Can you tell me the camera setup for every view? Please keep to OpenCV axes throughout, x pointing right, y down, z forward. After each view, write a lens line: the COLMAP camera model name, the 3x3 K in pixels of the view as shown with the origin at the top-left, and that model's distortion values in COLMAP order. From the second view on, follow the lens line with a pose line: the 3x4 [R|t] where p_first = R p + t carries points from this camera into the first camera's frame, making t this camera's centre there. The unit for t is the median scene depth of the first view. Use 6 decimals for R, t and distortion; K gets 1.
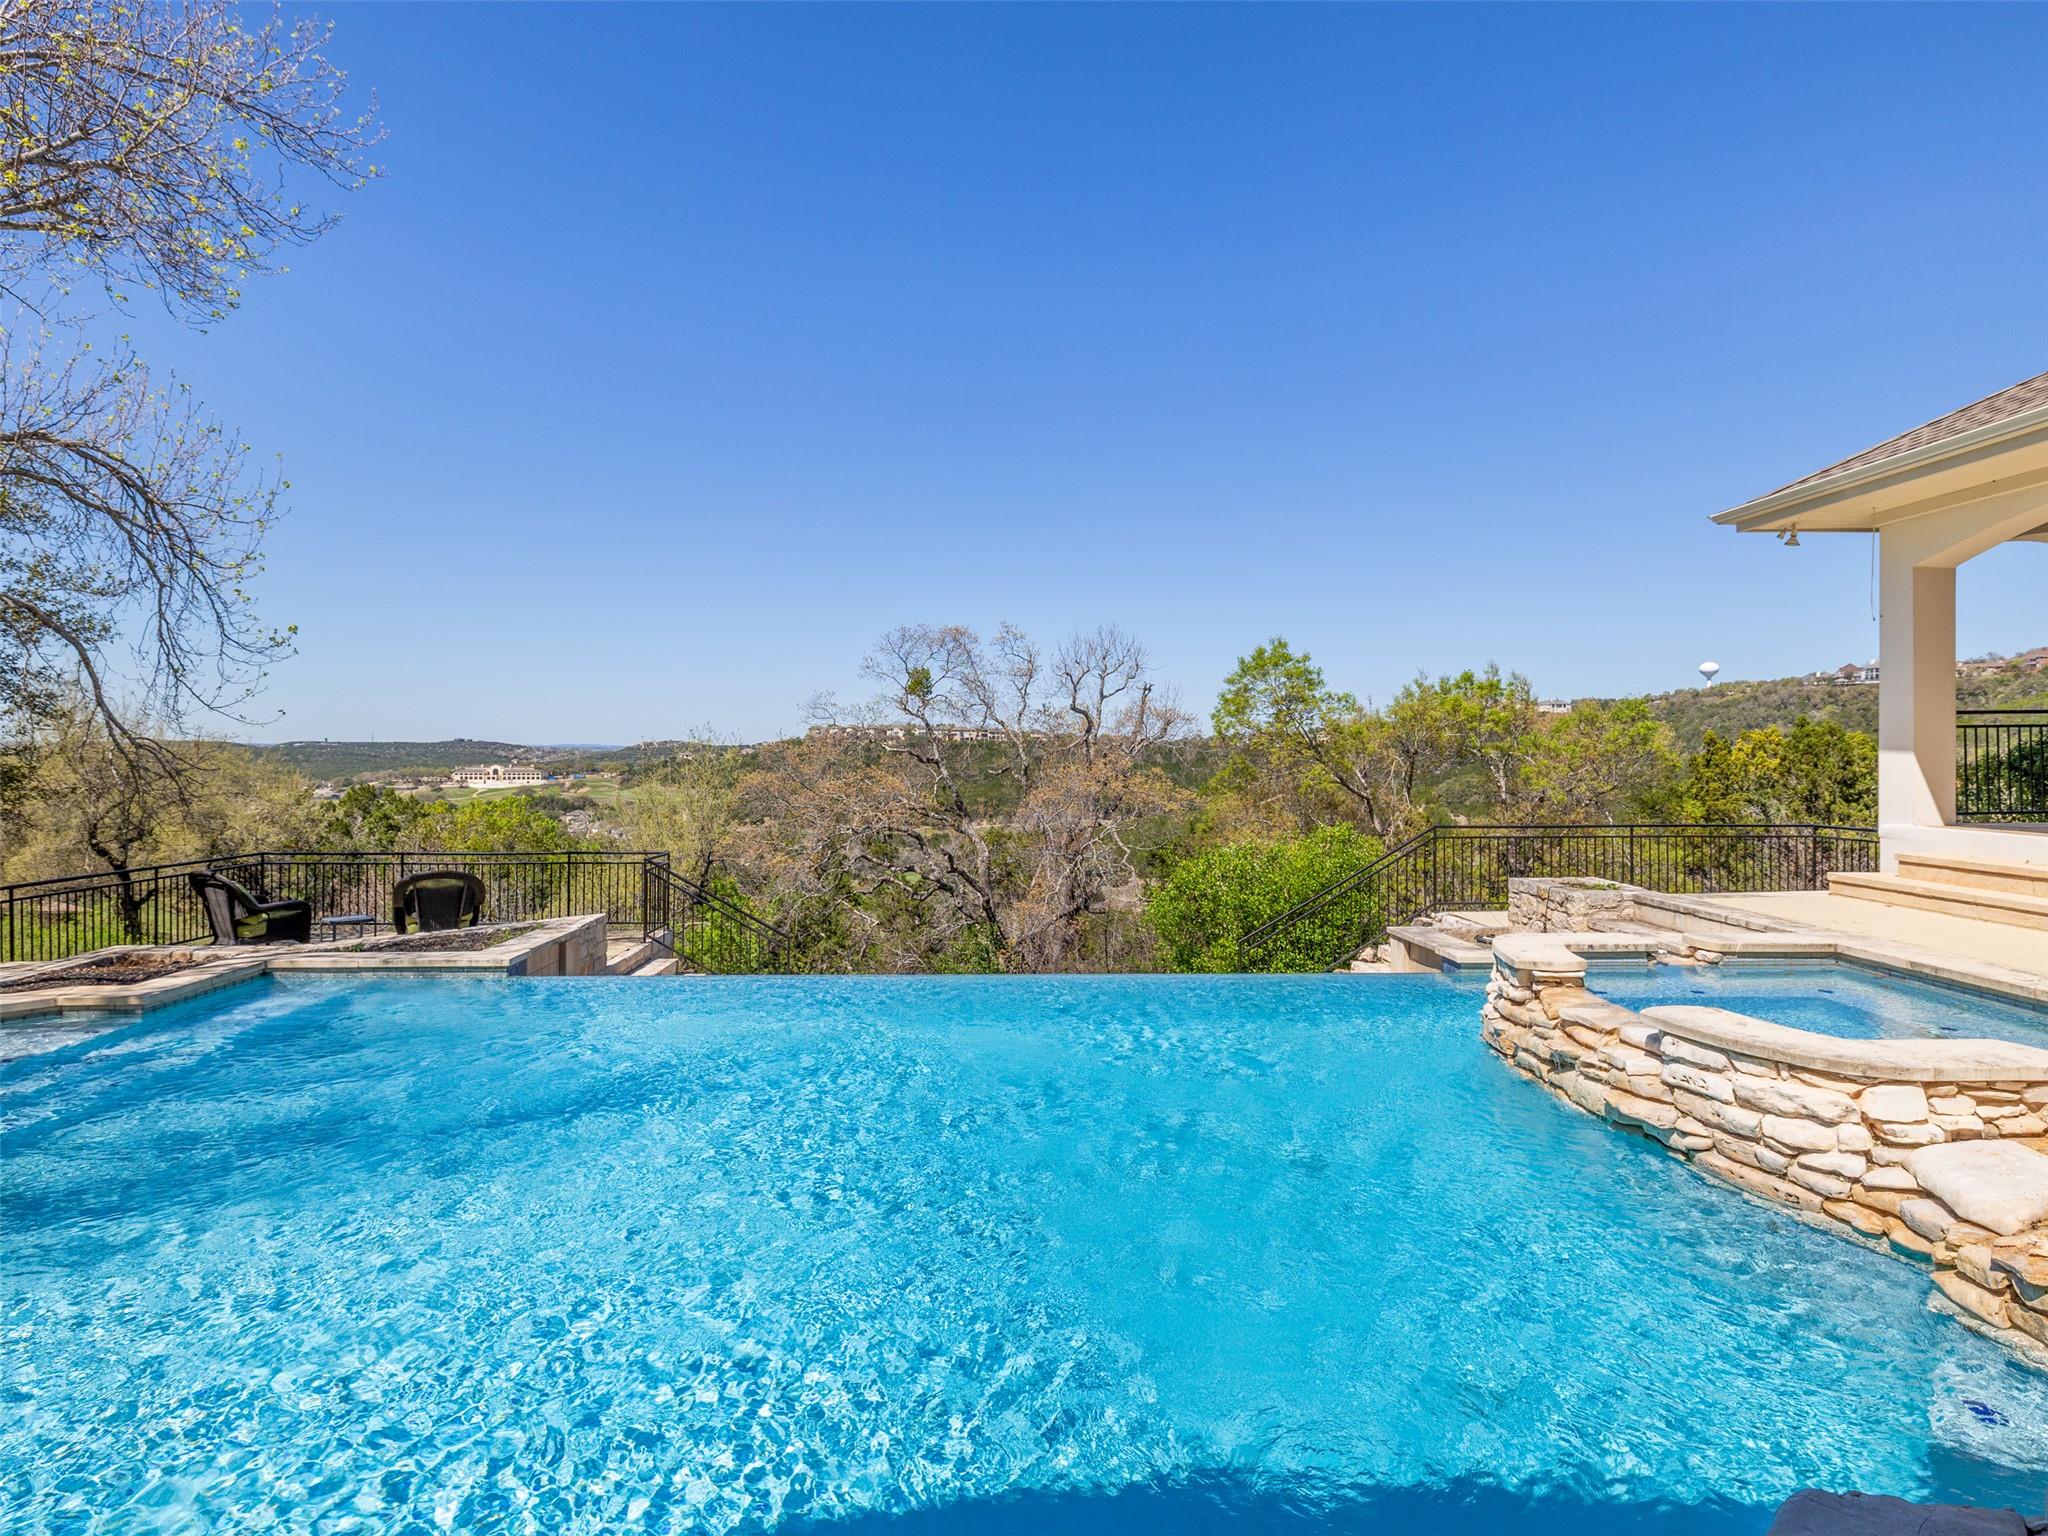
lens RADIAL K [[1116.1, 0, 1024.0], [0, 1116.1, 768.0], [0, 0, 1]] dist [-0.027241, 0.019727]
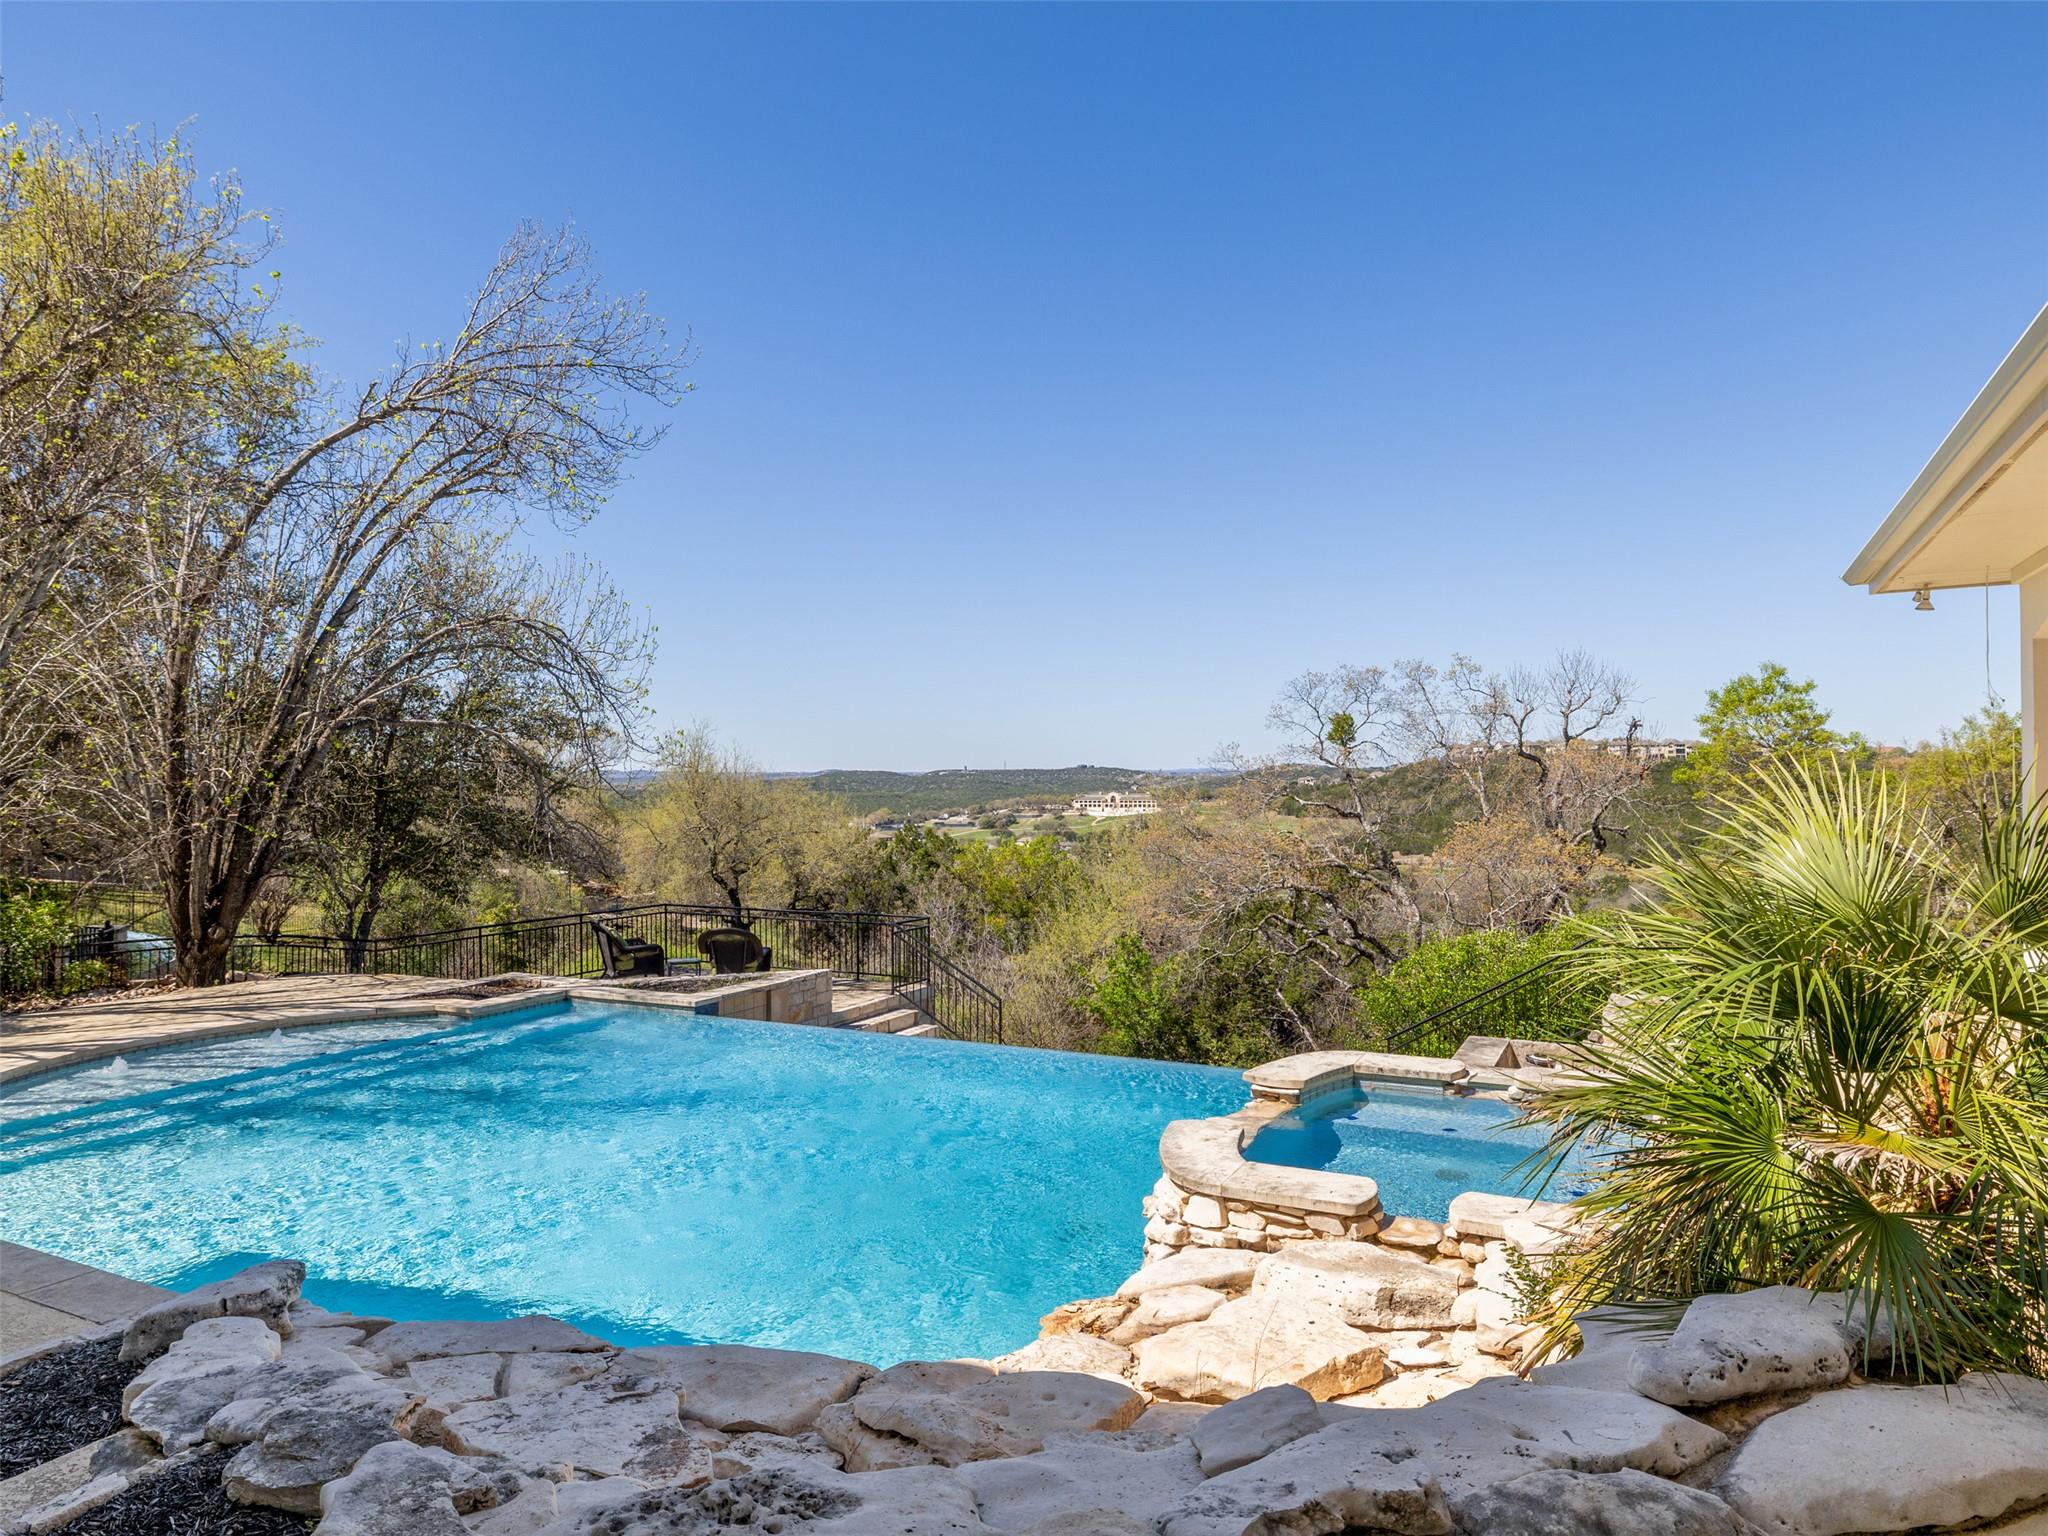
lens RADIAL K [[1282.4, 0, 1024.0], [0, 1282.4, 768.0], [0, 0, 1]] dist [-0.003728, -0.001032]
pose [[0.870021, -0.014390, -0.492805, 0.485517], [0.004551, 0.999766, -0.021160, -0.056459], [0.492994, 0.016167, 0.869882, -0.119489]]
